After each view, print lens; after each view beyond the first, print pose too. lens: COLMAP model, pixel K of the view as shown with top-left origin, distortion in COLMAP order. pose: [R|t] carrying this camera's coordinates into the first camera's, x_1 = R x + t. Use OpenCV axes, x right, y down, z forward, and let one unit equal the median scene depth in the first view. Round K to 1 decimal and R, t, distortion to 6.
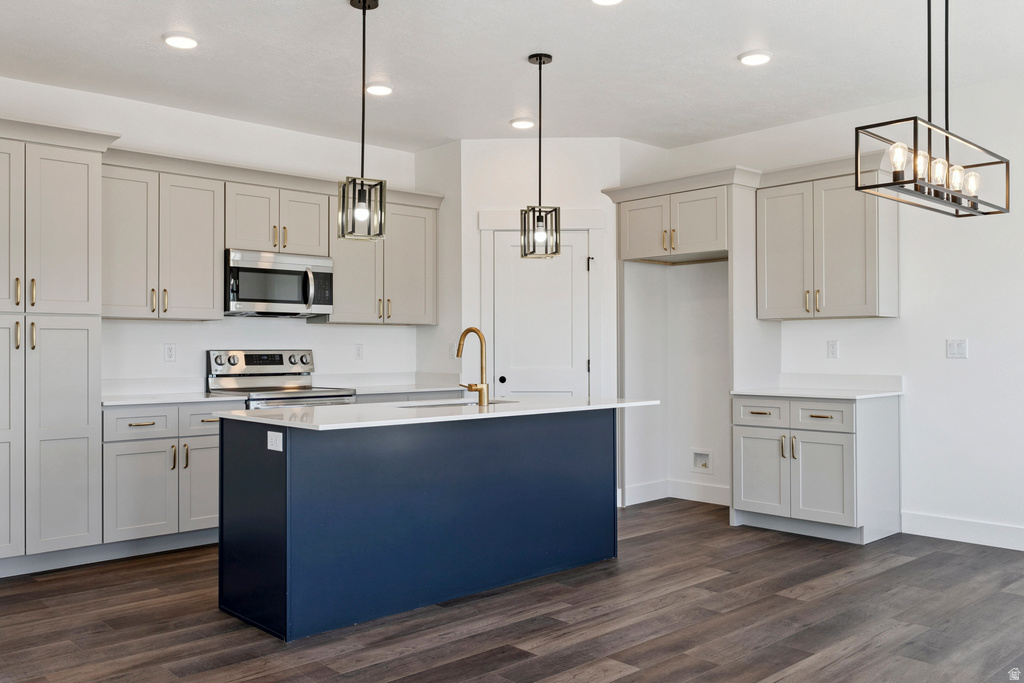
lens RADIAL K [[859.7, 0, 512.0], [0, 859.7, 341.5], [0, 0, 1]] dist [-0.004408, -0.003590]
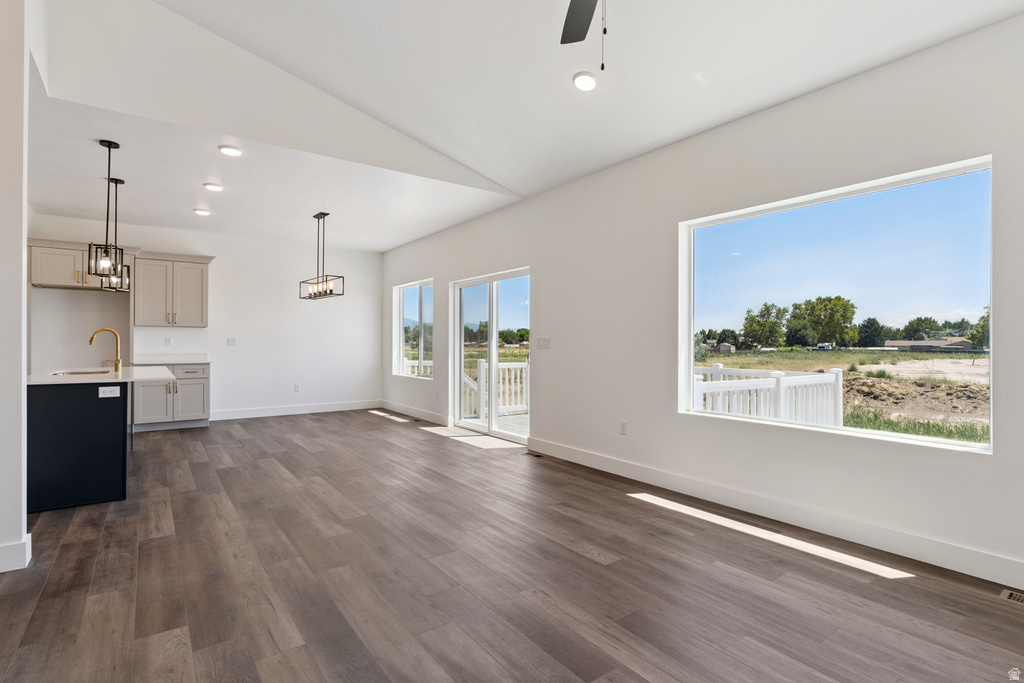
lens RADIAL K [[495.5, 0, 512.0], [0, 495.5, 341.5], [0, 0, 1]] dist [-0.004558, -0.000010]
pose [[0.106155, 0.005497, 0.994334, -0.852942], [-0.014108, 0.999892, -0.004021, 0.003024], [-0.994250, -0.013601, 0.106221, 0.047593]]
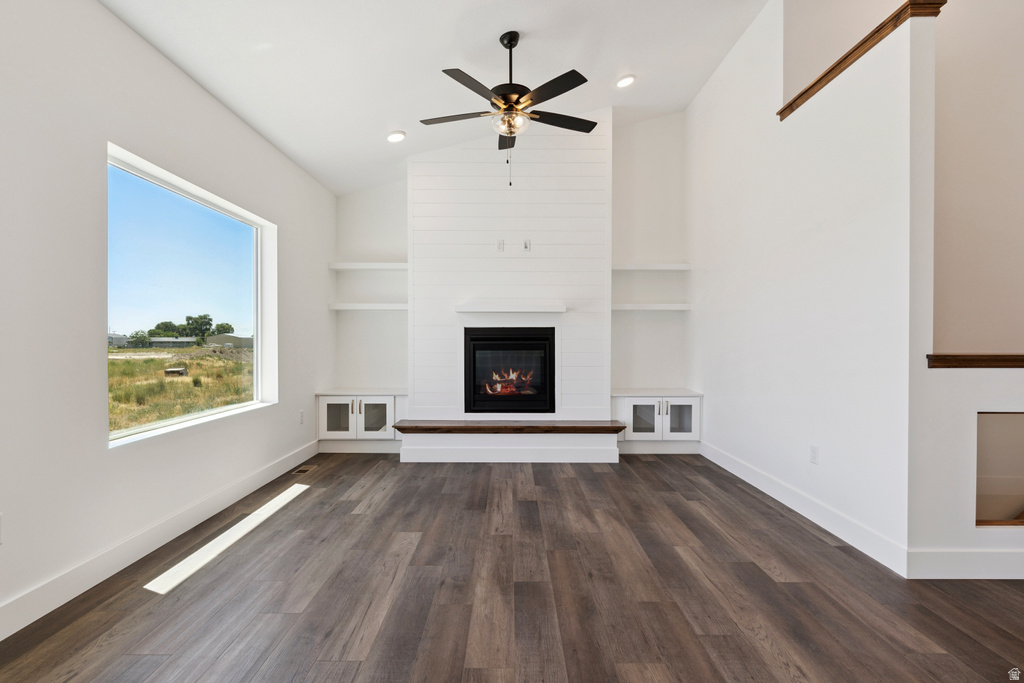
lens RADIAL K [[505.4, 0, 512.0], [0, 505.4, 341.5], [0, 0, 1]] dist [-0.000253, 0.000230]
pose [[-0.671285, 0.003708, -0.741190, 0.050734], [0.006510, 0.999978, -0.000894, 0.006945], [0.741171, -0.005425, -0.671295, 0.490629]]
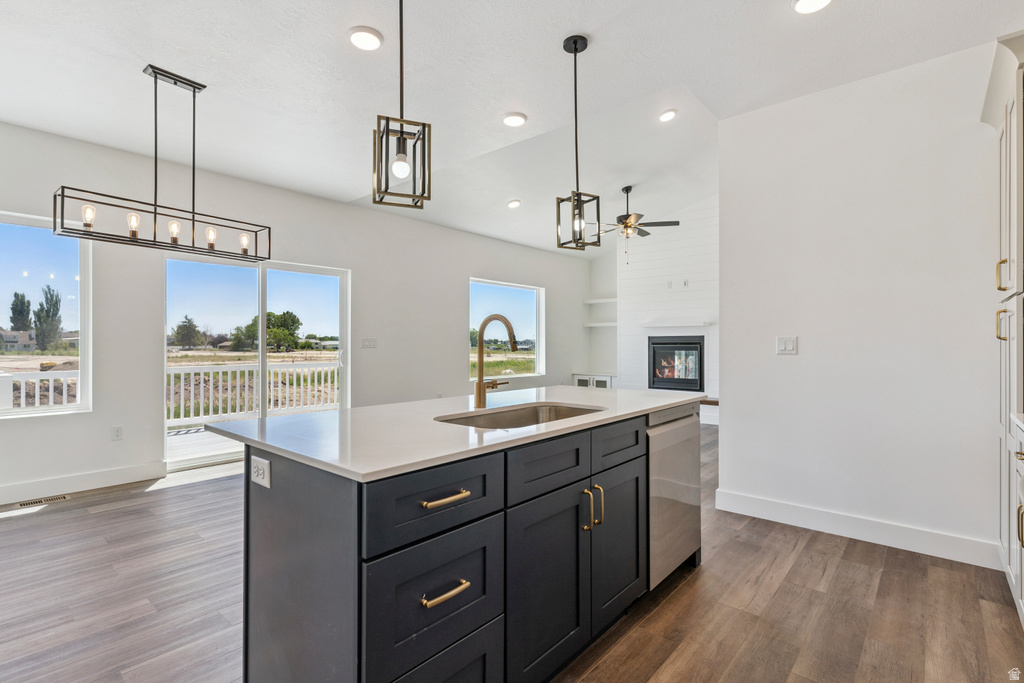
lens RADIAL K [[487.4, 0, 512.0], [0, 487.4, 341.5], [0, 0, 1]] dist [0.001962, -0.000898]
pose [[-0.993228, 0.001656, -0.116170, -0.006300], [0.003172, 0.999912, -0.012870, 0.013138], [0.116139, -0.013151, -0.993146, 1.280321]]
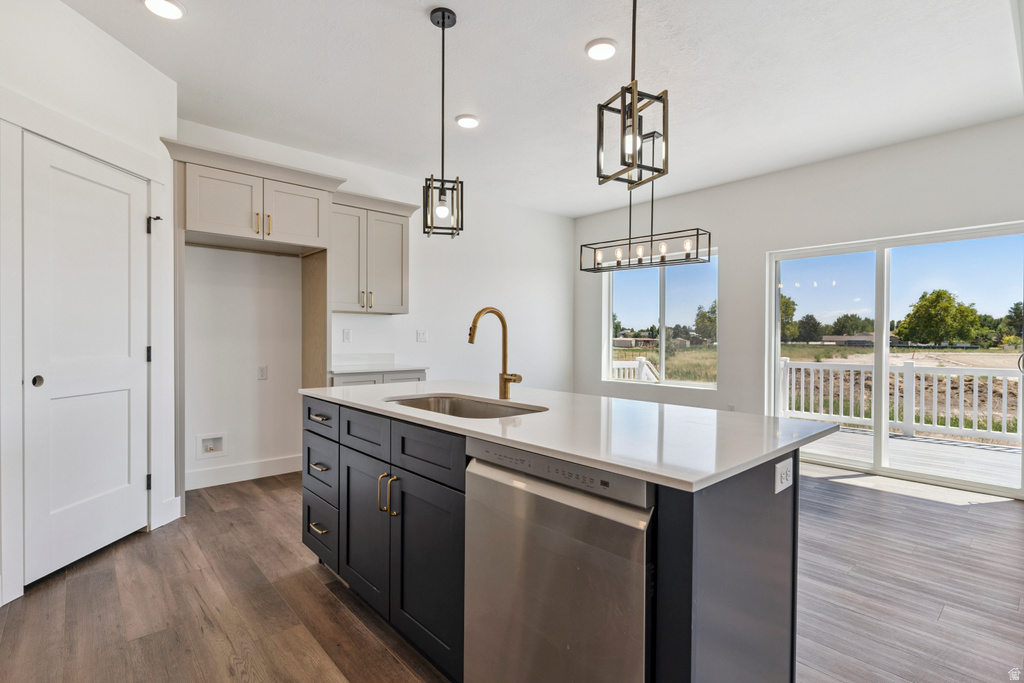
lens RADIAL K [[487.4, 0, 512.0], [0, 487.4, 341.5], [0, 0, 1]] dist [0.001962, -0.000898]
pose [[0.009495, -0.005345, 0.999941, -0.455183], [-0.015073, 0.999871, 0.005488, 0.011854], [-0.999841, -0.015124, 0.009413, 0.851760]]
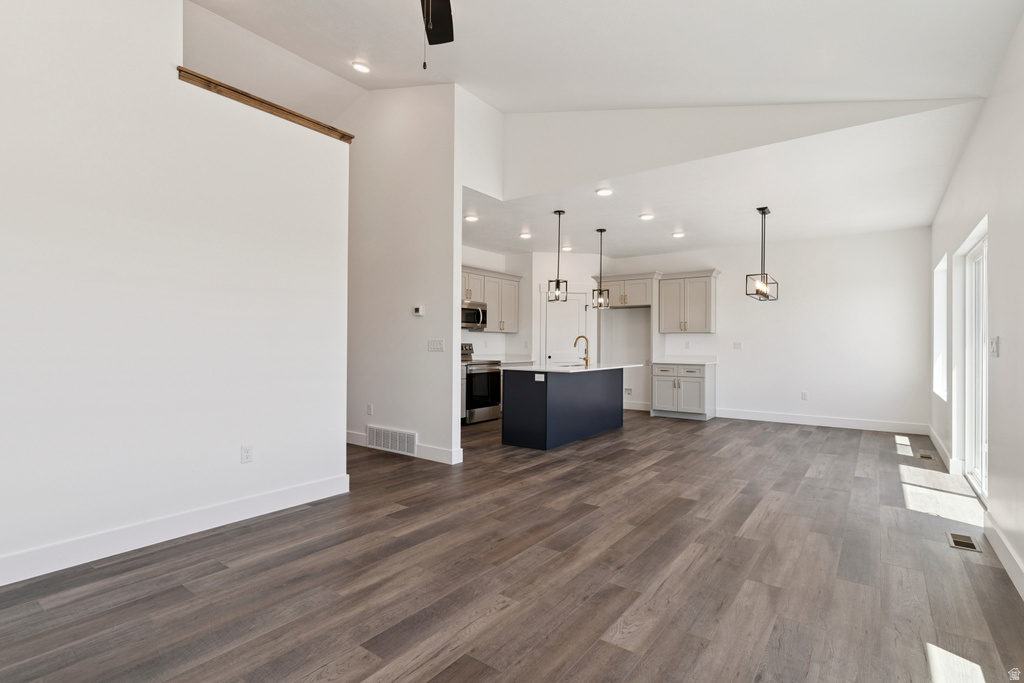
lens RADIAL K [[495.5, 0, 512.0], [0, 495.5, 341.5], [0, 0, 1]] dist [-0.004558, -0.000010]
pose [[0.981195, 0.009990, 0.192763, -0.471149], [-0.010725, 0.999939, 0.002770, -0.000585], [-0.192723, -0.004785, 0.981241, -0.364824]]
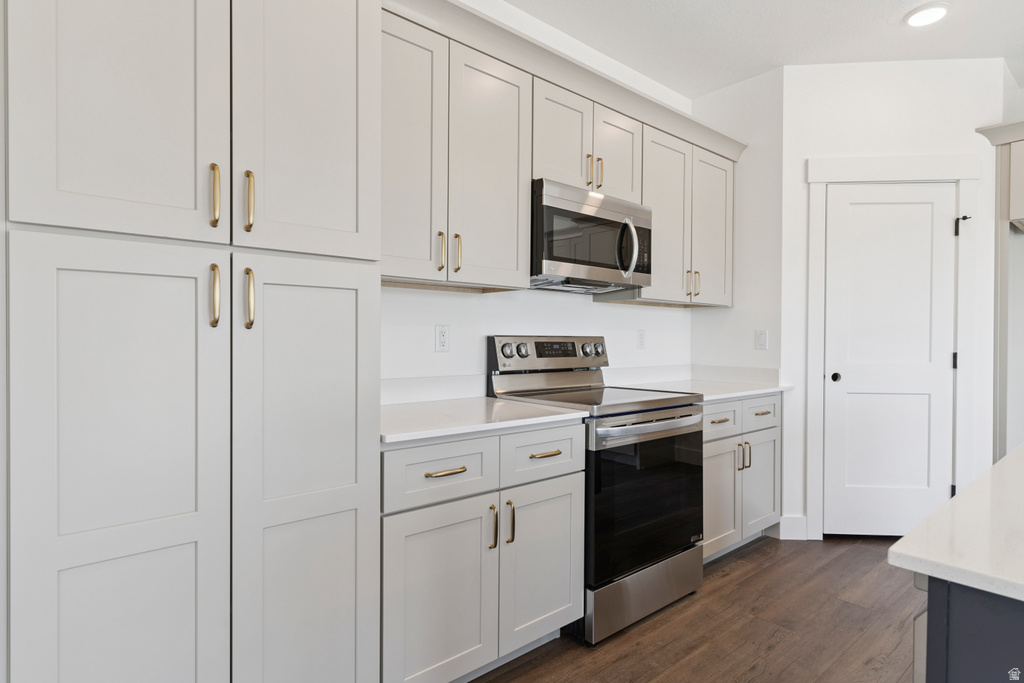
lens RADIAL K [[547.3, 0, 512.0], [0, 547.3, 341.5], [0, 0, 1]] dist [0.009133, 0.000727]
pose [[0.999301, 0.008654, -0.036368, -0.365802], [-0.008125, 0.999859, 0.014675, 0.009484], [0.036490, -0.014369, 0.999231, 0.640781]]
